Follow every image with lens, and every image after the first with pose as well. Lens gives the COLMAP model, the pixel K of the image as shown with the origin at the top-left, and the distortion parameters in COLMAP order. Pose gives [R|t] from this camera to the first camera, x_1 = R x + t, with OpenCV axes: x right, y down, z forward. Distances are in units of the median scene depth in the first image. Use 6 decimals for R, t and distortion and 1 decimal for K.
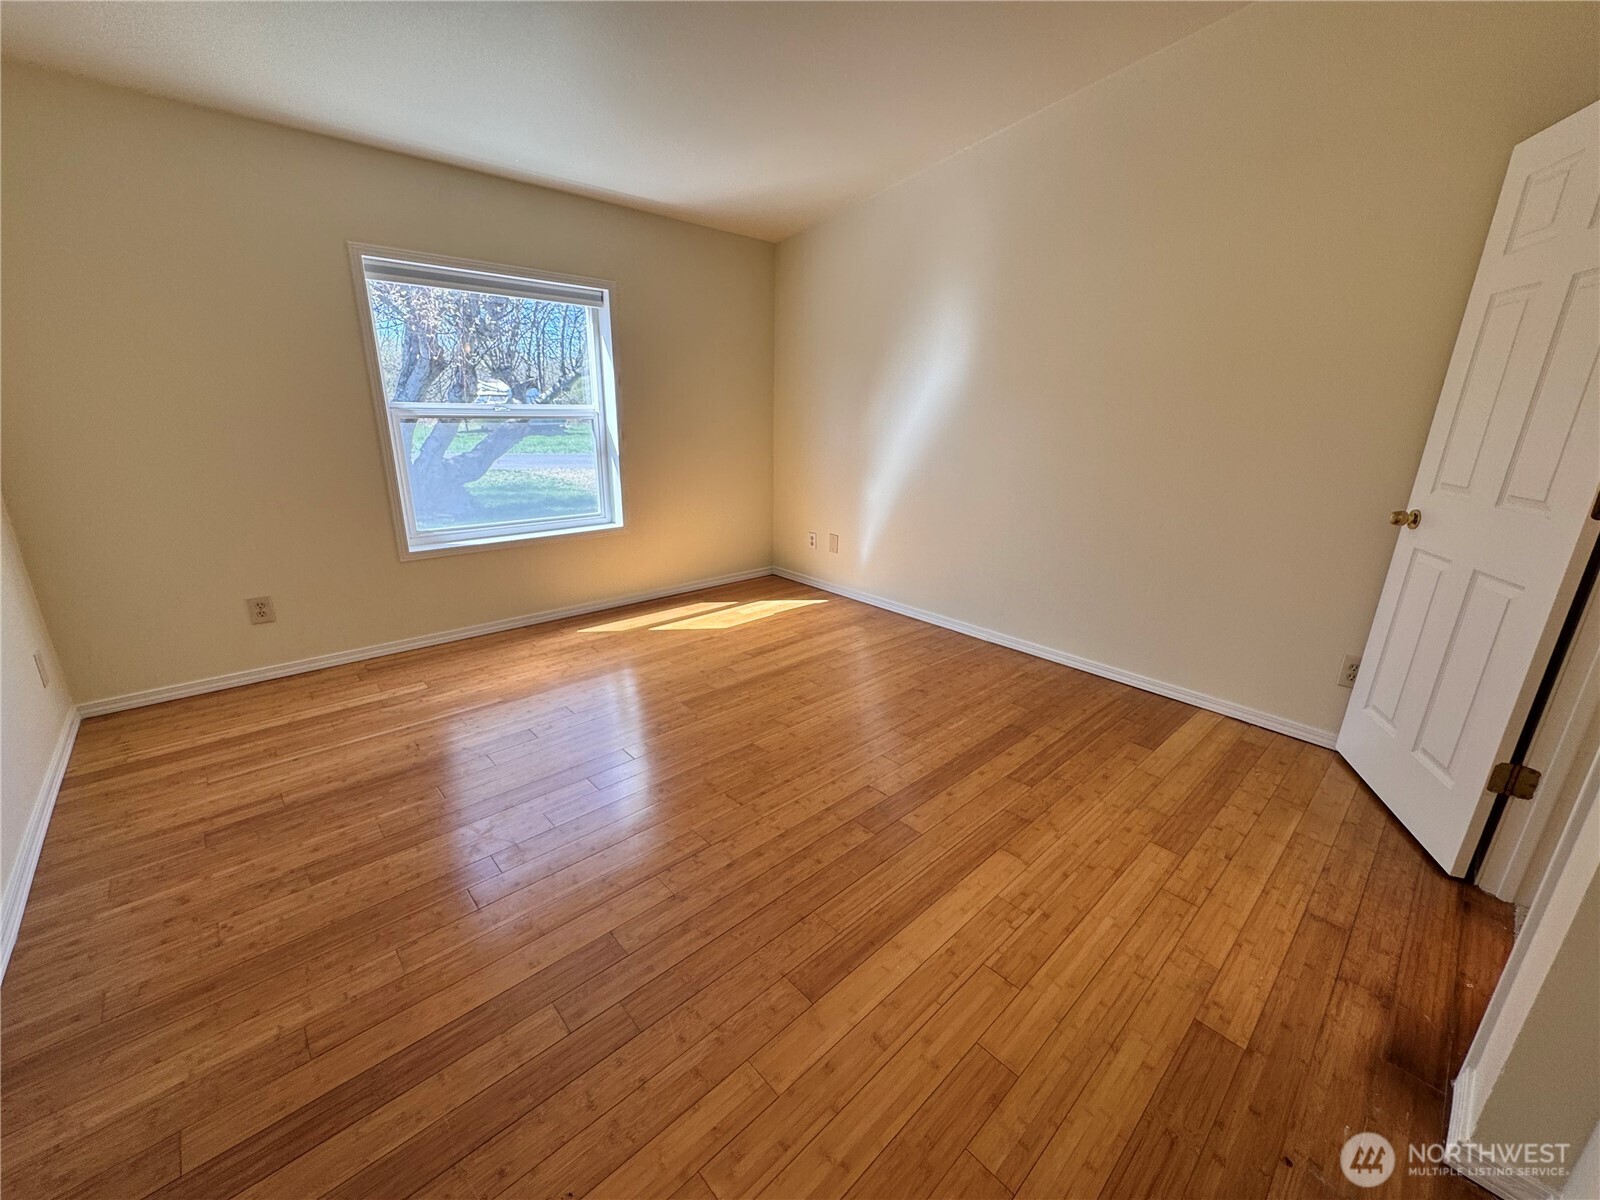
lens RADIAL K [[640.4, 0, 801.0], [0, 640.4, 602.4], [0, 0, 1]] dist [-0.001549, 0.000049]
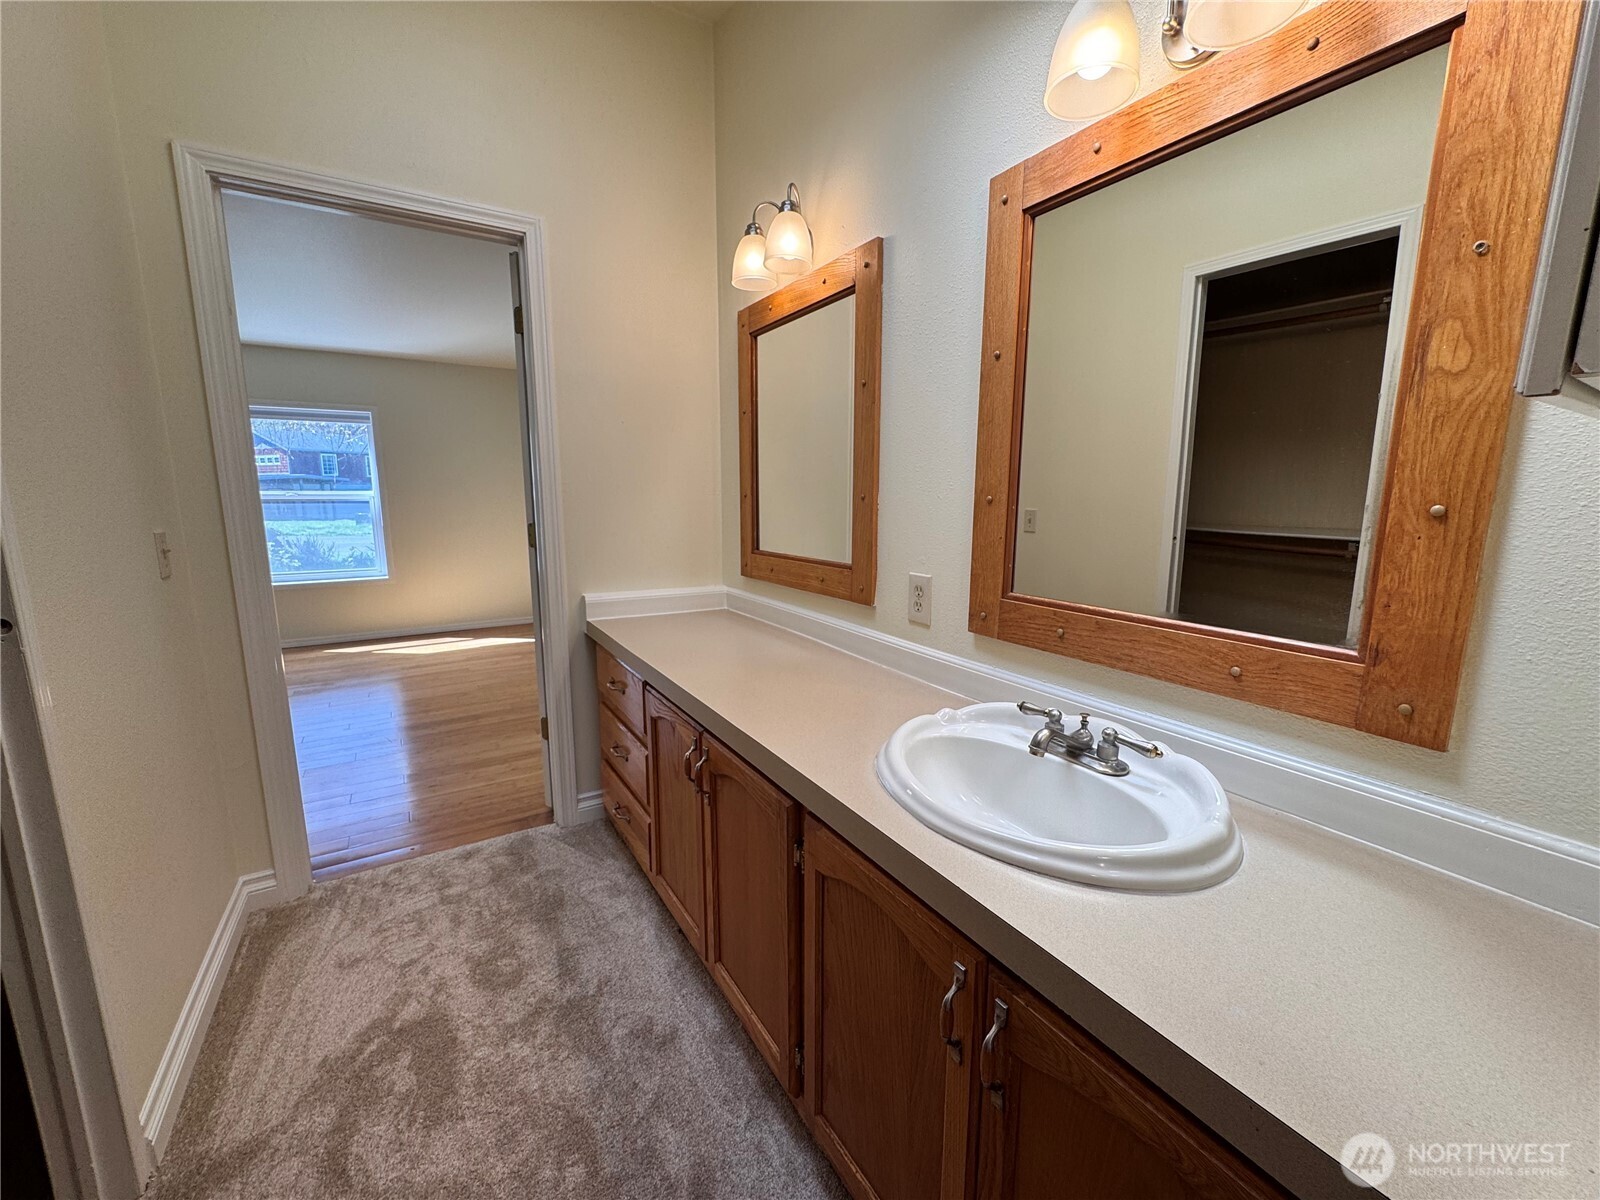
lens RADIAL K [[640.4, 0, 799.1], [0, 640.4, 595.5], [0, 0, 1]] dist [-0.001549, 0.000049]
pose [[0.980251, 0.011199, -0.197438, 0.842147], [-0.037578, 0.990753, -0.130371, 0.062327], [0.194152, 0.135216, 0.971608, -0.141545]]
